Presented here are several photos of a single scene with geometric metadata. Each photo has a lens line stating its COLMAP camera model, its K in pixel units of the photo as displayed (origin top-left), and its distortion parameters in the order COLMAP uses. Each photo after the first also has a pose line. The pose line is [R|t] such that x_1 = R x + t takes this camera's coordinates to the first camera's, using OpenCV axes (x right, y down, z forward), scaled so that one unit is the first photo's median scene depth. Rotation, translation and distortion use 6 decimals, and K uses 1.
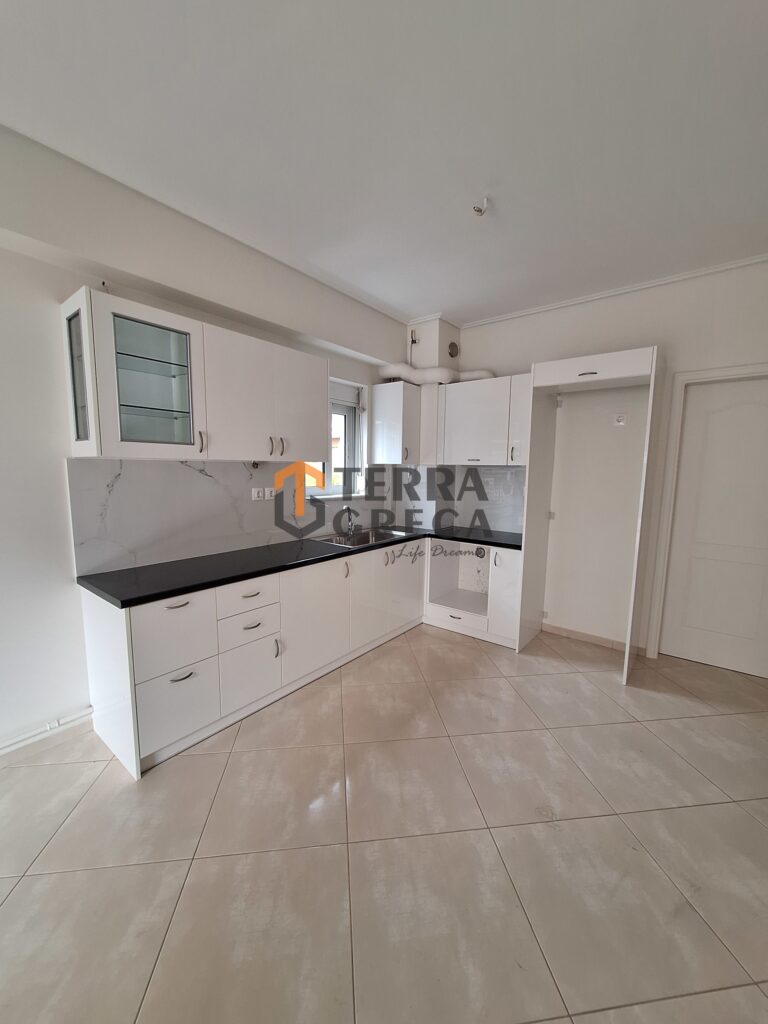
lens RADIAL K [[401.1, 0, 386.7], [0, 401.1, 512.3], [0, 0, 1]] dist [-0.006827, 0.001695]
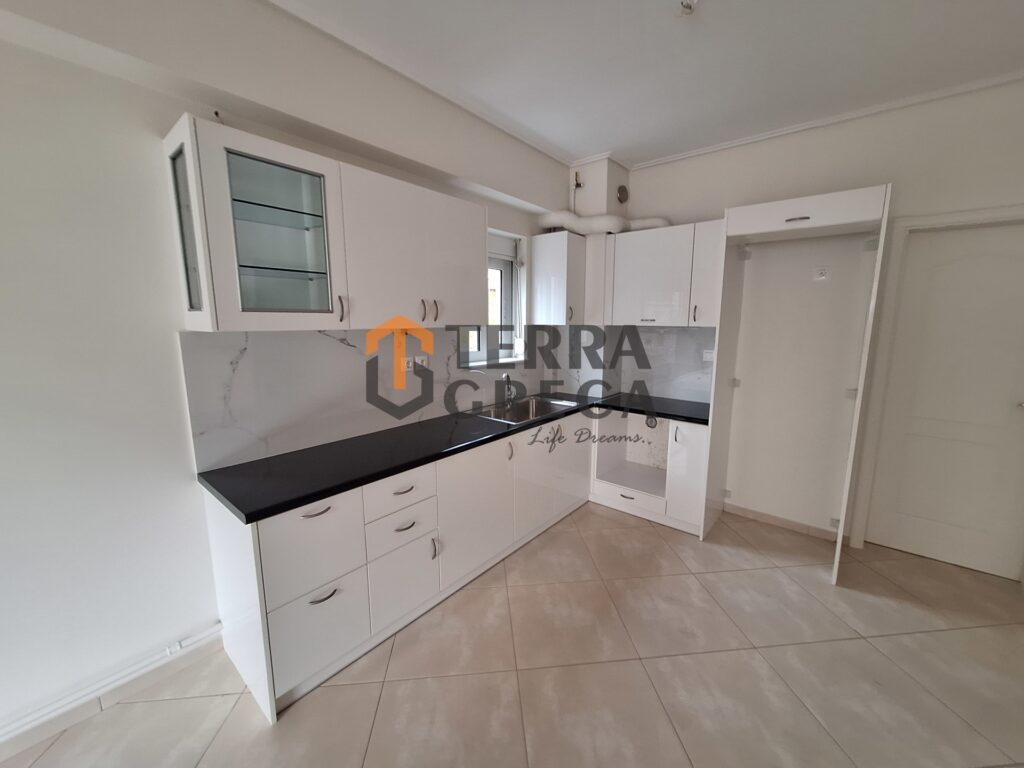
lens RADIAL K [[401.1, 0, 520.7], [0, 401.1, 377.2], [0, 0, 1]] dist [-0.006827, 0.001695]
pose [[0.999770, -0.004185, -0.021019, -0.070675], [0.004924, 0.999367, 0.035225, -0.057934], [0.020858, -0.035320, 0.999158, 0.164865]]
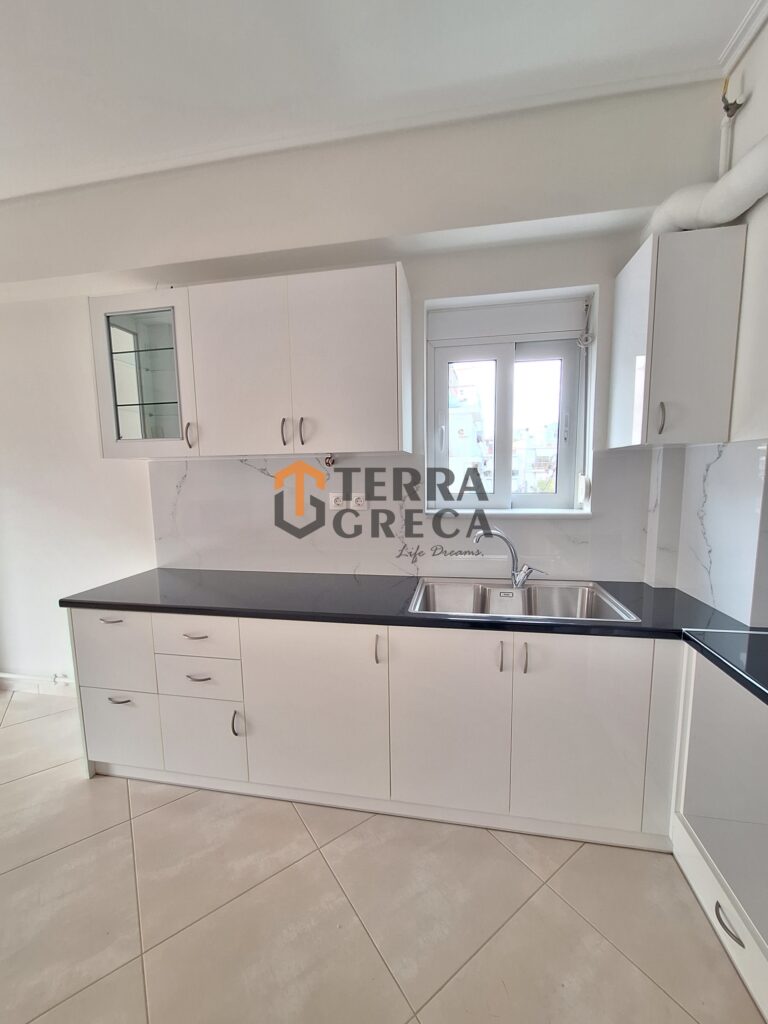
lens RADIAL K [[401.1, 0, 383.3], [0, 401.1, 518.6], [0, 0, 1]] dist [-0.006827, 0.001695]
pose [[0.468588, 0.087176, -0.879105, 0.438117], [-0.073776, 0.995505, 0.059394, -0.077980], [0.880331, 0.037025, 0.472913, 0.907081]]
